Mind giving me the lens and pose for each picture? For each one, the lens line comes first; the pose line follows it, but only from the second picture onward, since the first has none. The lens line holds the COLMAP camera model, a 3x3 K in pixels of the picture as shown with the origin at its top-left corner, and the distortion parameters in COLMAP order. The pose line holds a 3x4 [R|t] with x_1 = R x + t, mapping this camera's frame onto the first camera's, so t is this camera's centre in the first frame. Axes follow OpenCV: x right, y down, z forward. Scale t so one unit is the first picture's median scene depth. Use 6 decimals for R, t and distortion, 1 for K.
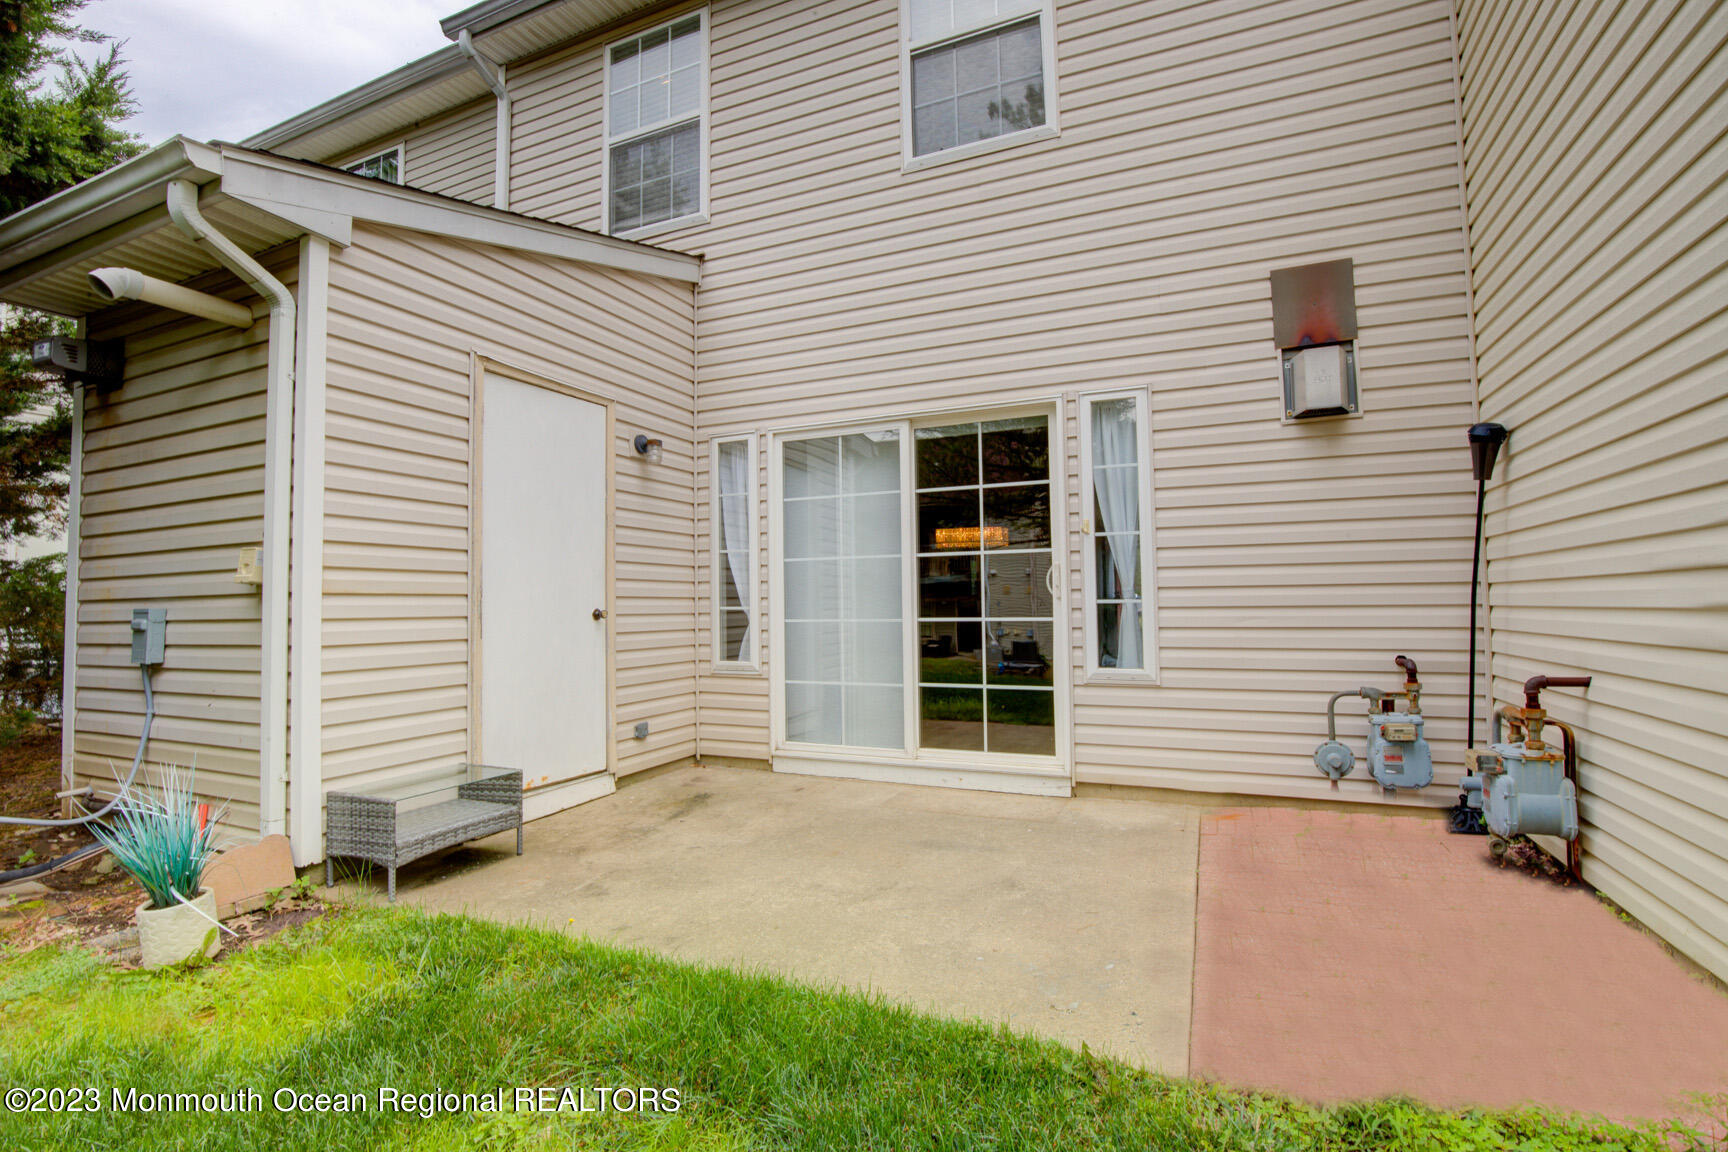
lens RADIAL K [[800.5, 0, 869.8], [0, 800.5, 561.8], [0, 0, 1]] dist [-0.033912, 0.005298]
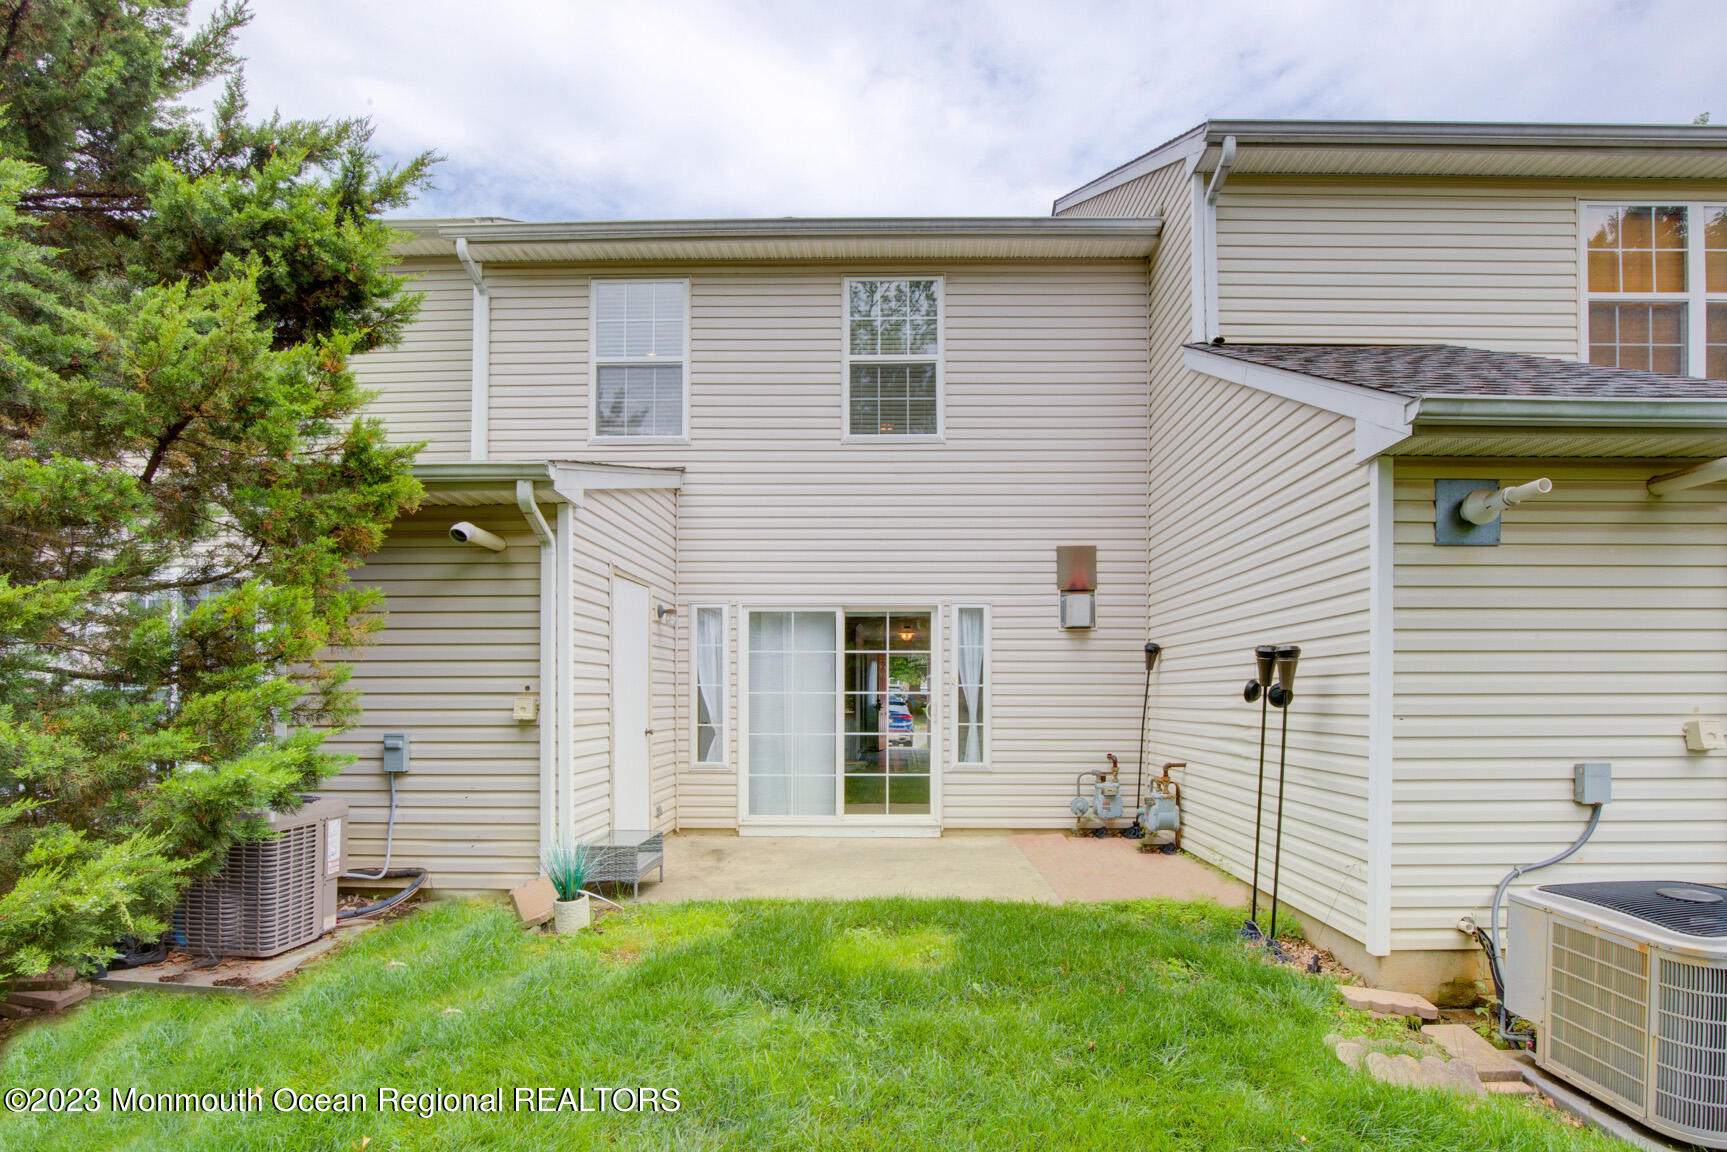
lens RADIAL K [[800.0, 0, 890.7], [0, 800.0, 701.7], [0, 0, 1]] dist [-0.033912, 0.005298]
pose [[0.926187, 0.010850, 0.376909, -0.510397], [-0.031438, 0.998328, 0.048514, -0.079140], [-0.375752, -0.056783, 0.924979, -0.552147]]
